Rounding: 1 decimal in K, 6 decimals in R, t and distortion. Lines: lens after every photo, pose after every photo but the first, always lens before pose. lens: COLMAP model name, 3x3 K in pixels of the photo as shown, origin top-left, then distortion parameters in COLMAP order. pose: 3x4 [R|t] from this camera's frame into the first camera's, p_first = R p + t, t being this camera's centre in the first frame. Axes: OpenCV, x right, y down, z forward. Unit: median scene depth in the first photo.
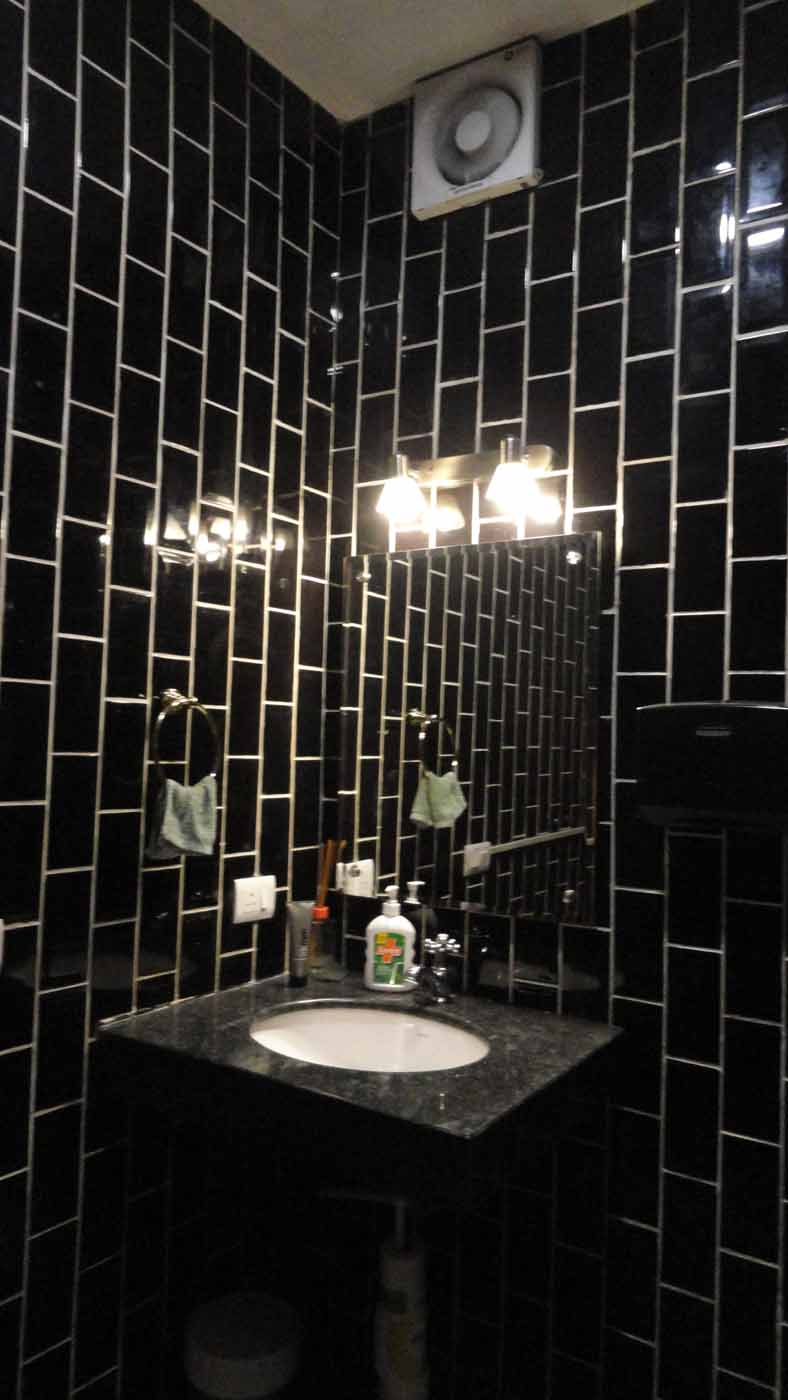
lens RADIAL K [[978.1, 0, 393.9], [0, 978.1, 698.2], [0, 0, 1]] dist [-0.012549, 0.001179]
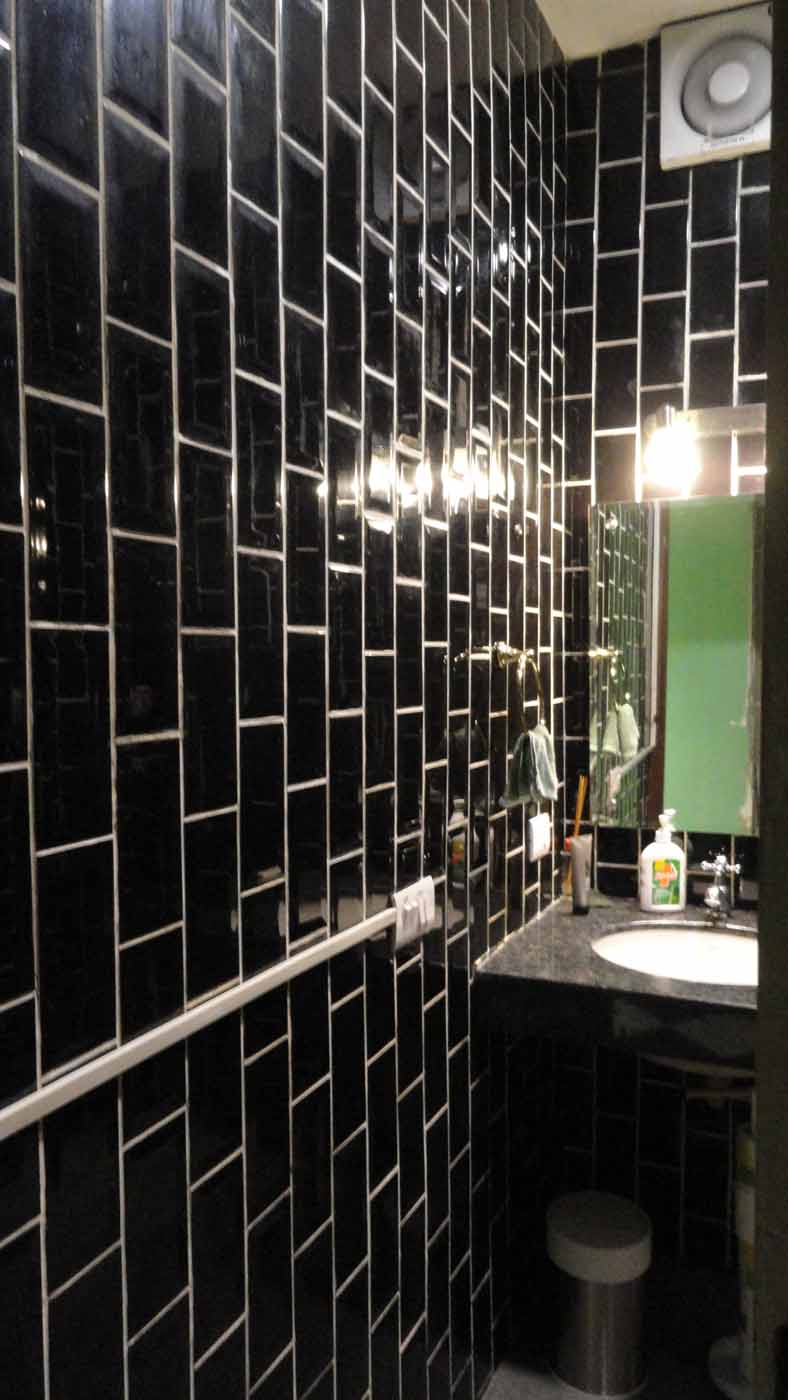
lens RADIAL K [[978.1, 0, 393.2], [0, 978.1, 701.6], [0, 0, 1]] dist [-0.012549, 0.001179]
pose [[0.984151, -0.043898, 0.171811, -0.459903], [0.028822, 0.995590, 0.089275, -0.036909], [-0.174972, -0.082908, 0.981076, 0.007617]]
